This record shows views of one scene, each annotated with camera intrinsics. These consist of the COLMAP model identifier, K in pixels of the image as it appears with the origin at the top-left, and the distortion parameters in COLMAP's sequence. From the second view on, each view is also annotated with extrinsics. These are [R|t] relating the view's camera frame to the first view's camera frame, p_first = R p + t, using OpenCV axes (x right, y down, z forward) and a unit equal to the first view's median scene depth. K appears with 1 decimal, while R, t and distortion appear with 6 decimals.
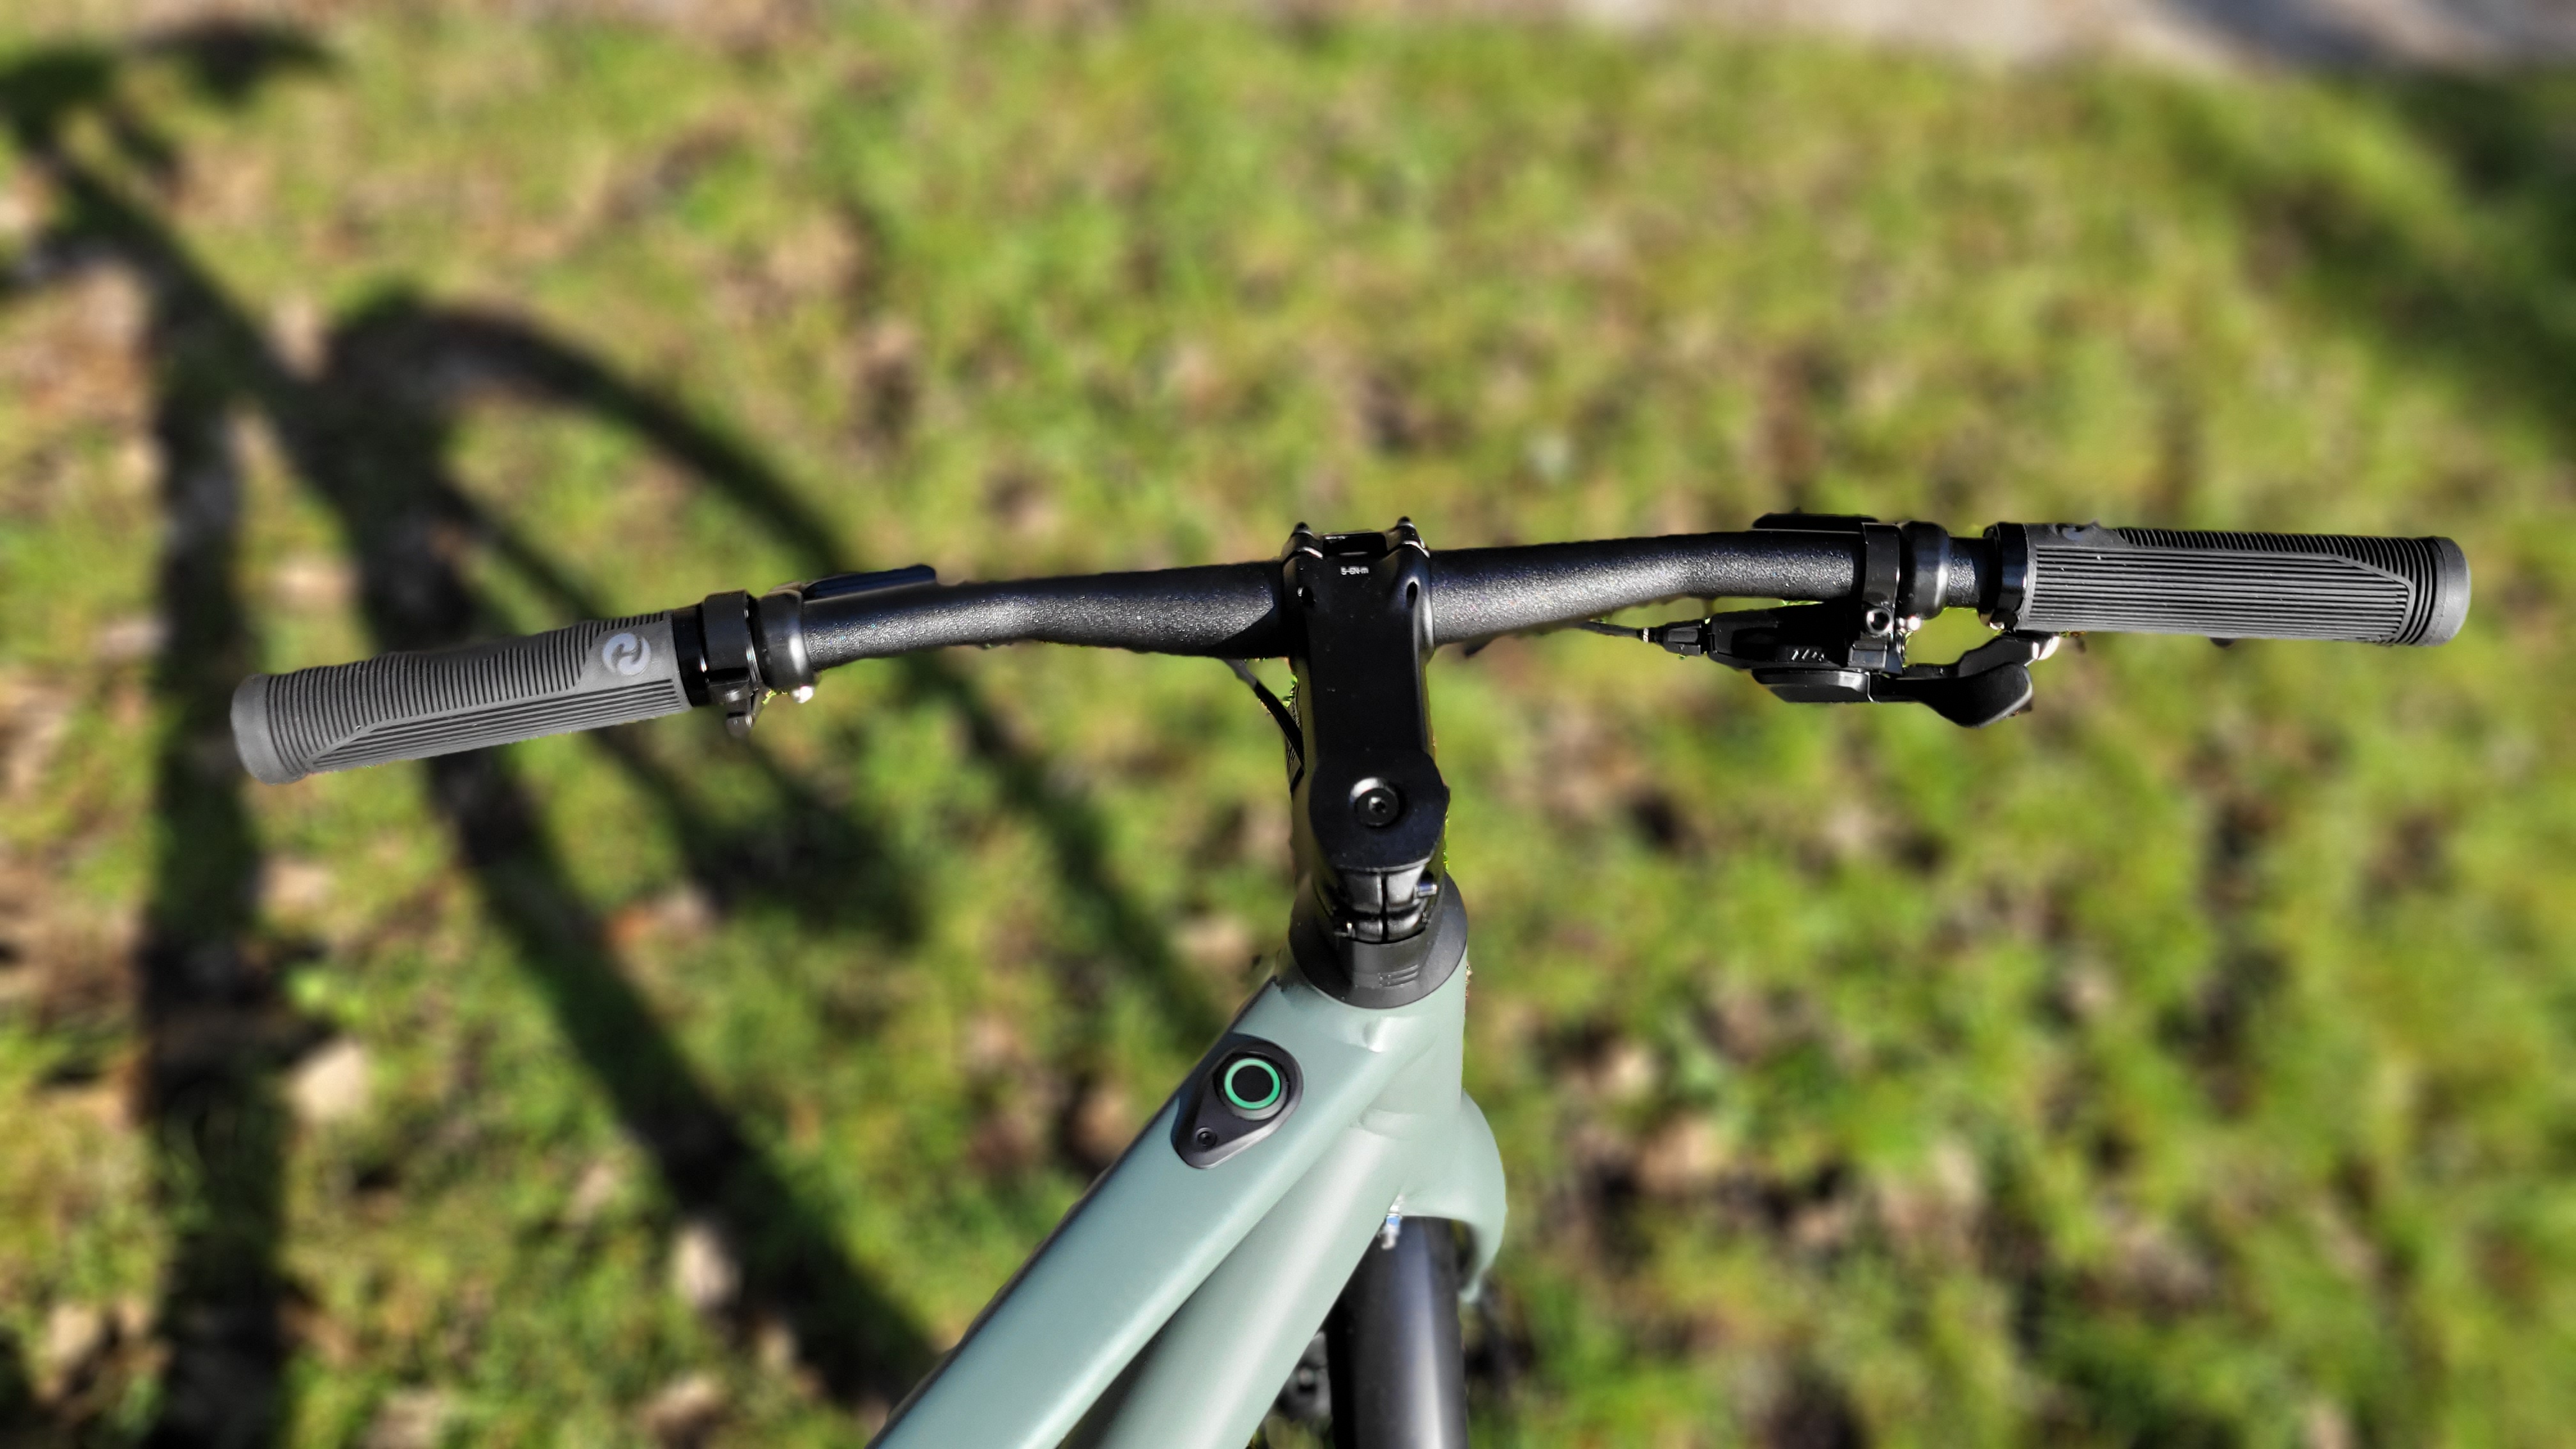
lens RADIAL K [[1987.1, 0, 1301.8], [0, 1987.1, 667.1], [0, 0, 1]] dist [0.007875, -0.010691]
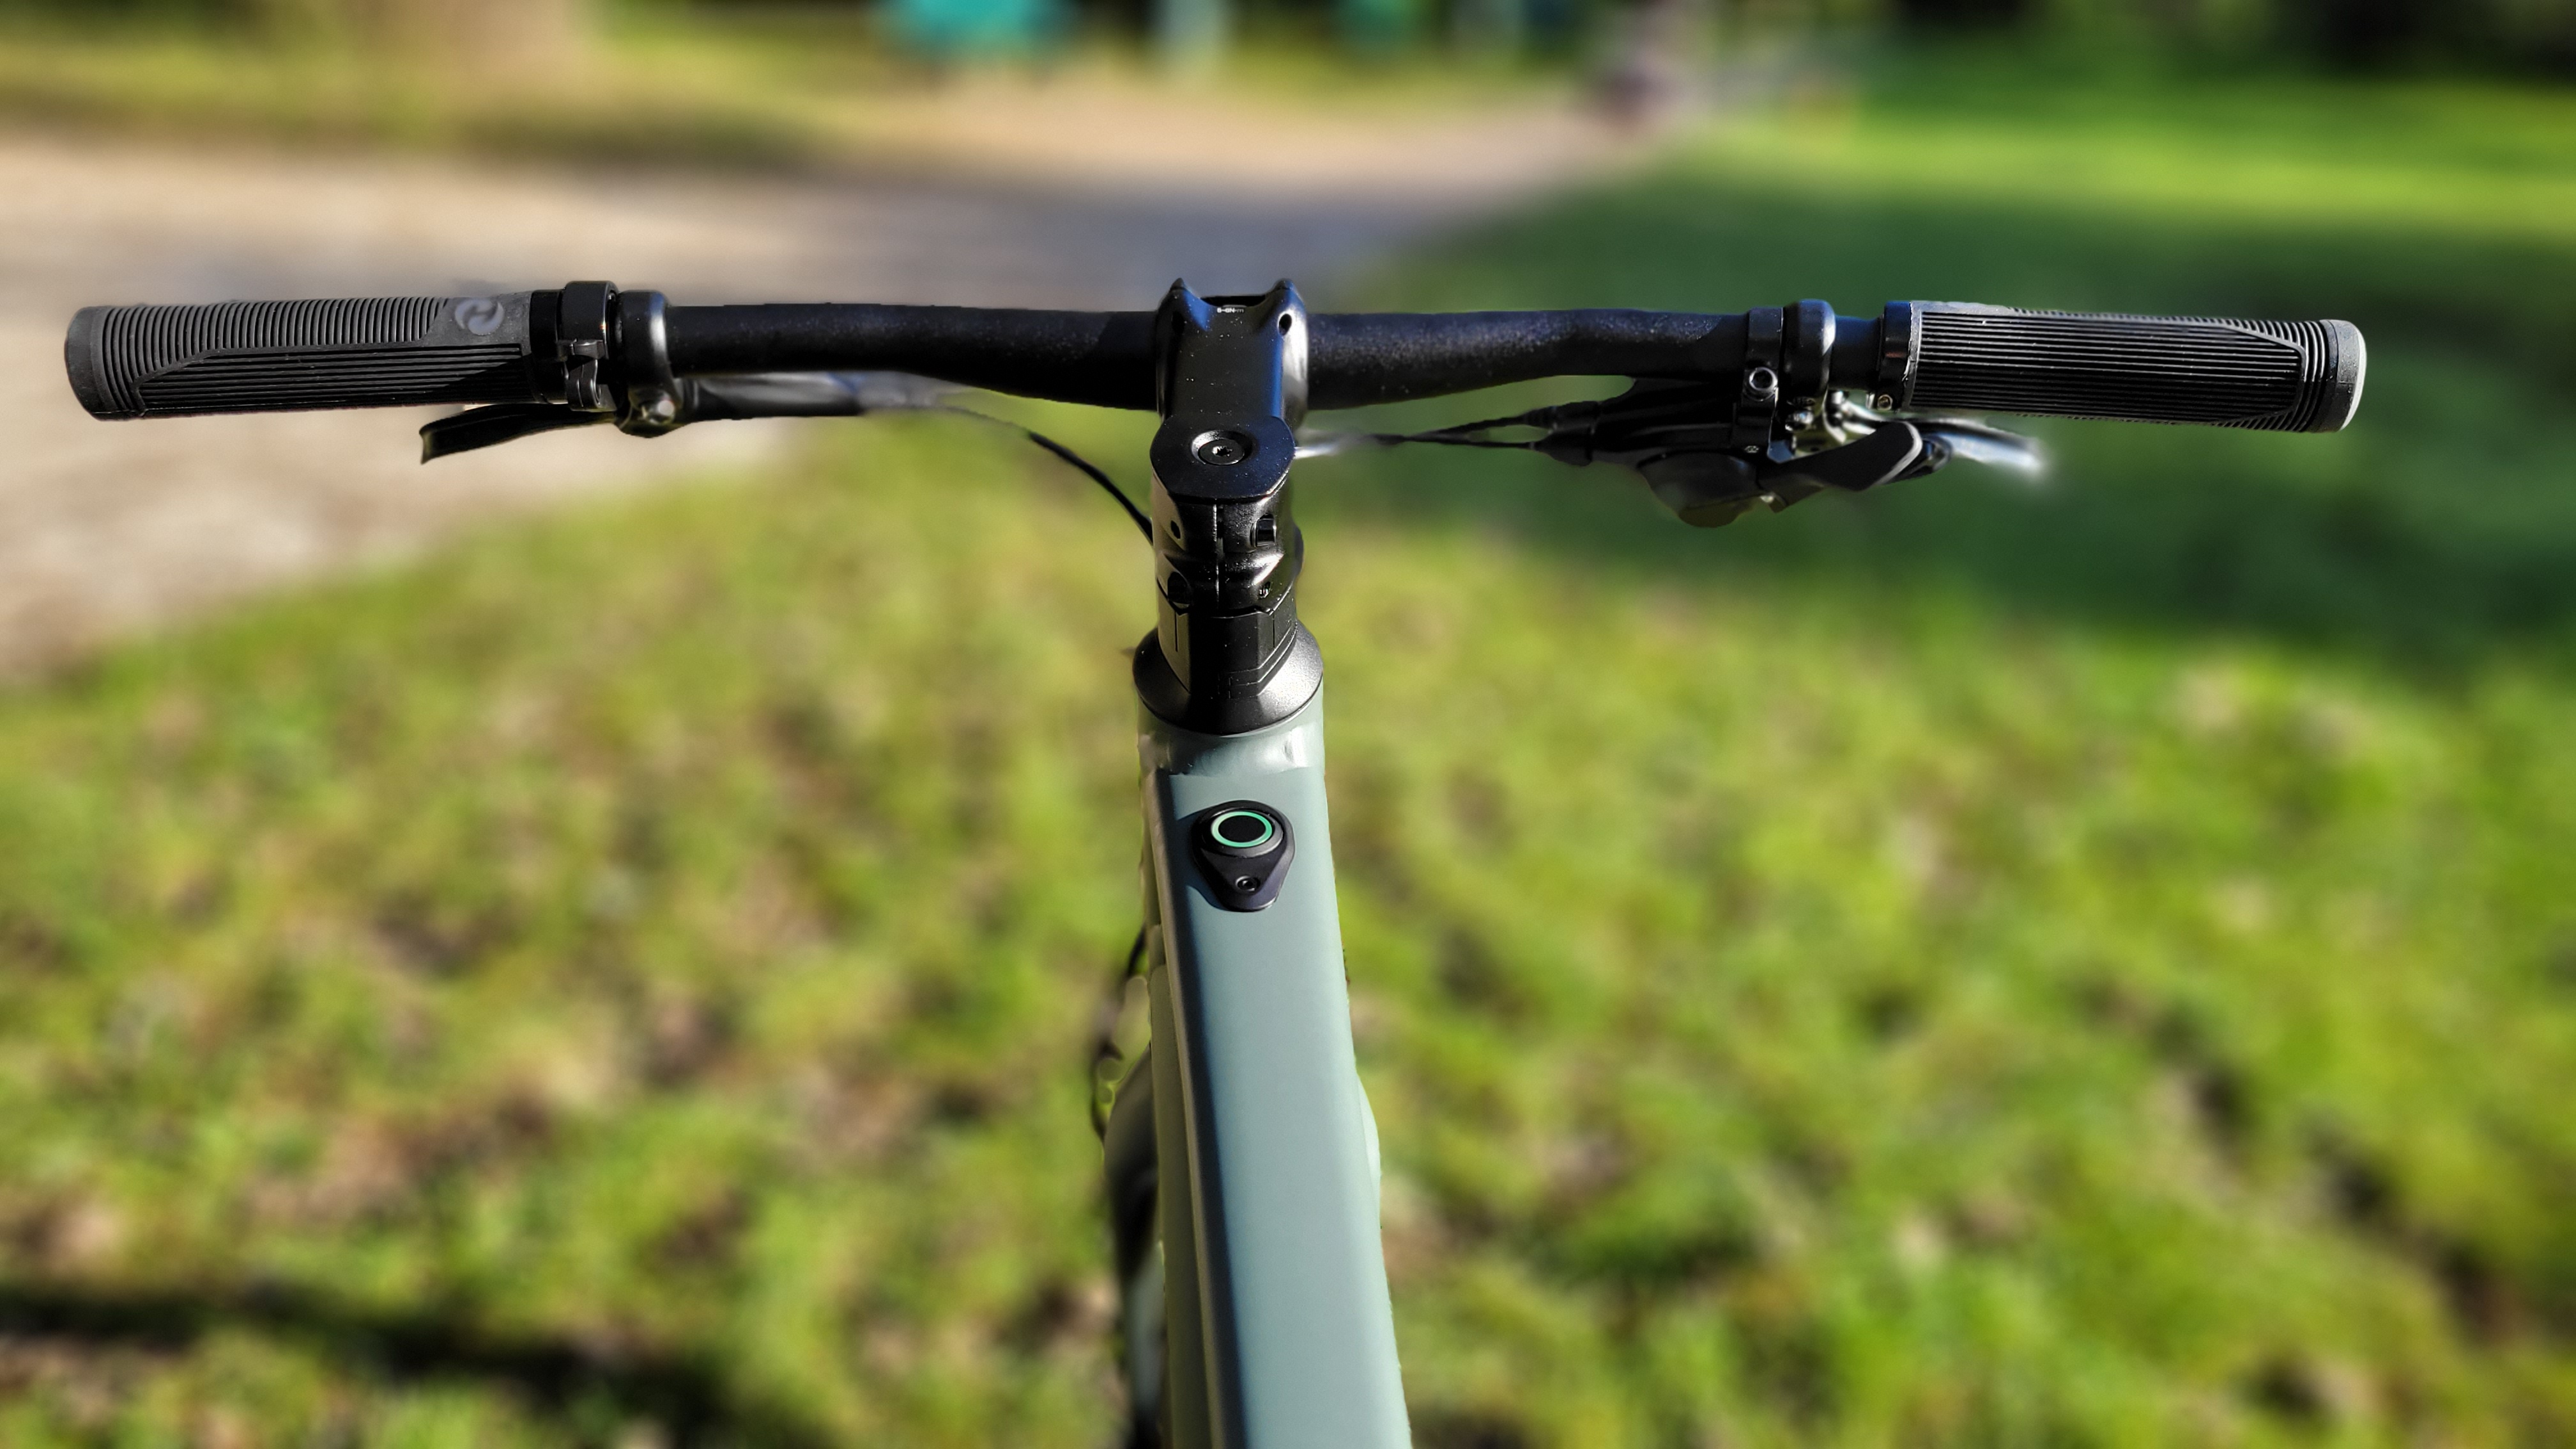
lens RADIAL K [[1987.1, 0, 1301.8], [0, 1987.1, 667.1], [0, 0, 1]] dist [0.007875, -0.010691]
pose [[0.719591, -0.423459, 0.550337, -0.162062], [0.549391, 0.831893, -0.078250, 0.080967], [-0.424686, 0.358659, 0.831268, 0.074274]]
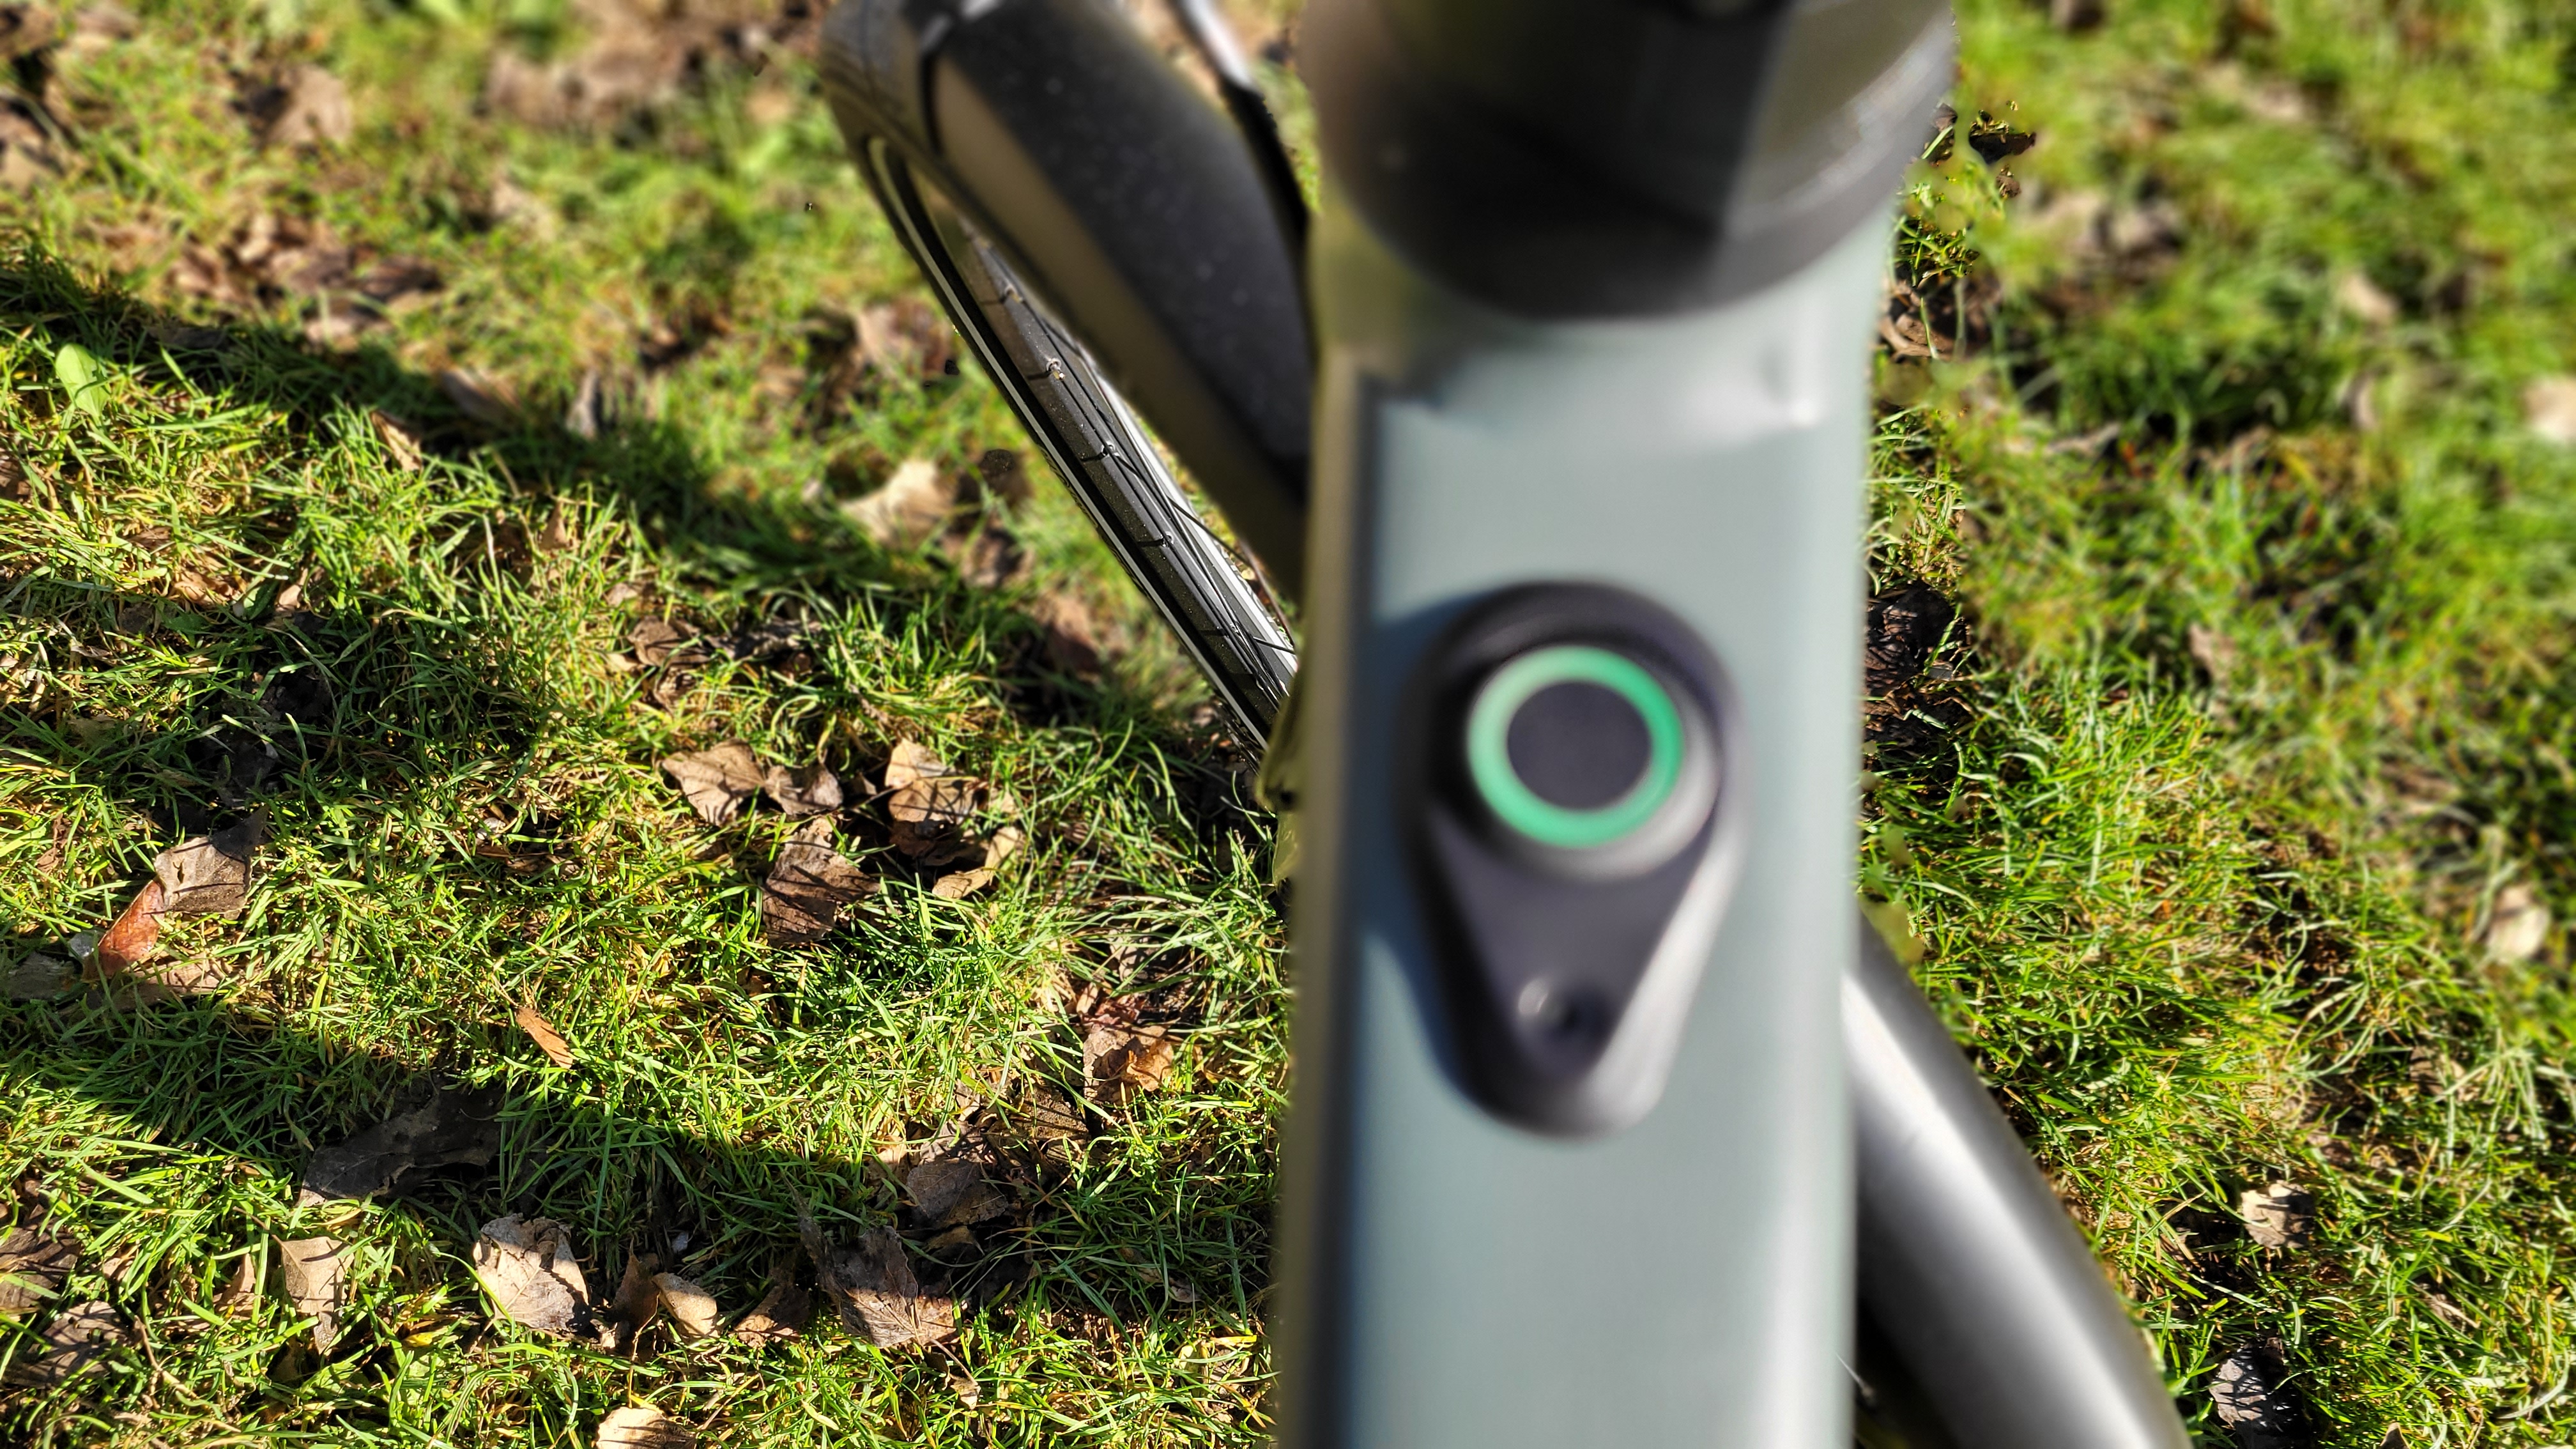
lens RADIAL K [[2014.1, 0, 1288.0], [0, 2014.1, 724.5], [0, 0, 1]] dist [0.023383, -0.001445]
pose [[0.844575, -0.529485, 0.079615, -0.026834], [0.480255, 0.814857, 0.324597, 0.034842], [-0.236744, -0.235910, 0.942496, 0.260577]]
